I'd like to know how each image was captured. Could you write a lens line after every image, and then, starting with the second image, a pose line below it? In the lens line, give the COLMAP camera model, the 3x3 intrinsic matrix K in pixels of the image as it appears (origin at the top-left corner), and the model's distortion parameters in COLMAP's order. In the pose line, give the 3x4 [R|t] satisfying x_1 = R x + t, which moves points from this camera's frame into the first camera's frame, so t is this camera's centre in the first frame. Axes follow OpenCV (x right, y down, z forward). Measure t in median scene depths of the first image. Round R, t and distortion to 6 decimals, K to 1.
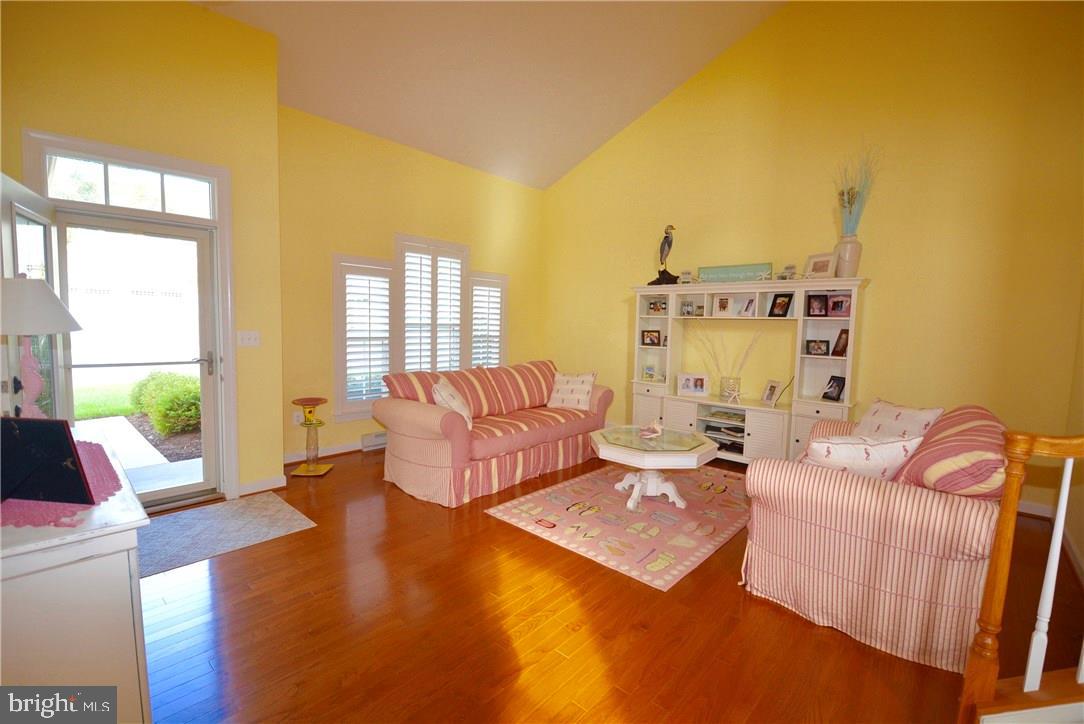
lens RADIAL K [[474.1, 0, 542.0], [0, 474.1, 362.0], [0, 0, 1]] dist [0.020646, -0.026271]
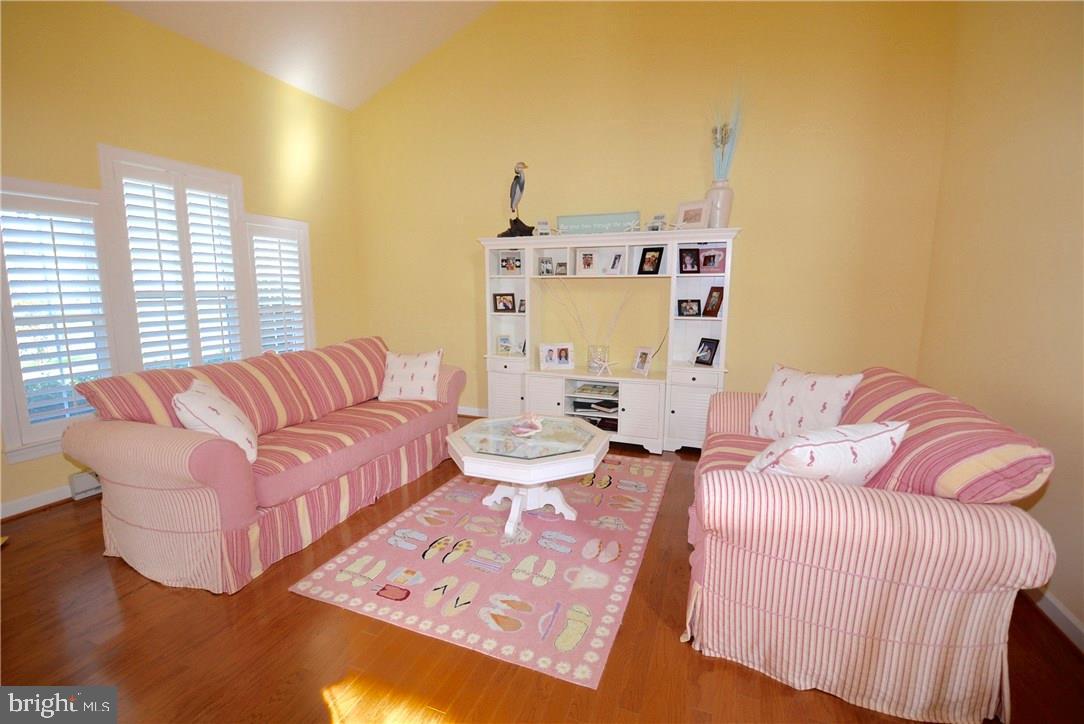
lens RADIAL K [[474.1, 0, 542.0], [0, 474.1, 362.0], [0, 0, 1]] dist [0.020646, -0.026271]
pose [[0.935692, -0.074267, 0.344913, -0.002764], [0.048877, 0.995454, 0.081746, -0.015662], [-0.349416, -0.059631, 0.935068, 0.251545]]
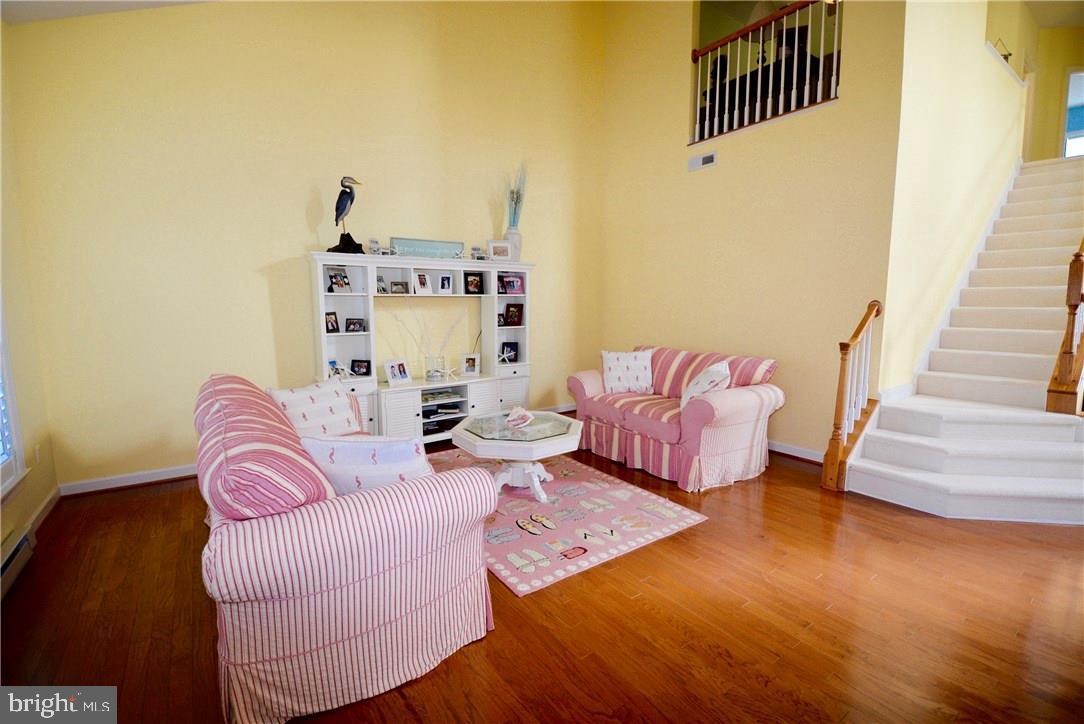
lens RADIAL K [[474.1, 0, 542.0], [0, 474.1, 362.0], [0, 0, 1]] dist [0.020646, -0.026271]
pose [[0.221357, -0.145292, 0.964309, -0.563370], [0.092699, 0.987496, 0.127507, -0.068997], [-0.970777, 0.061166, 0.232058, 0.639946]]
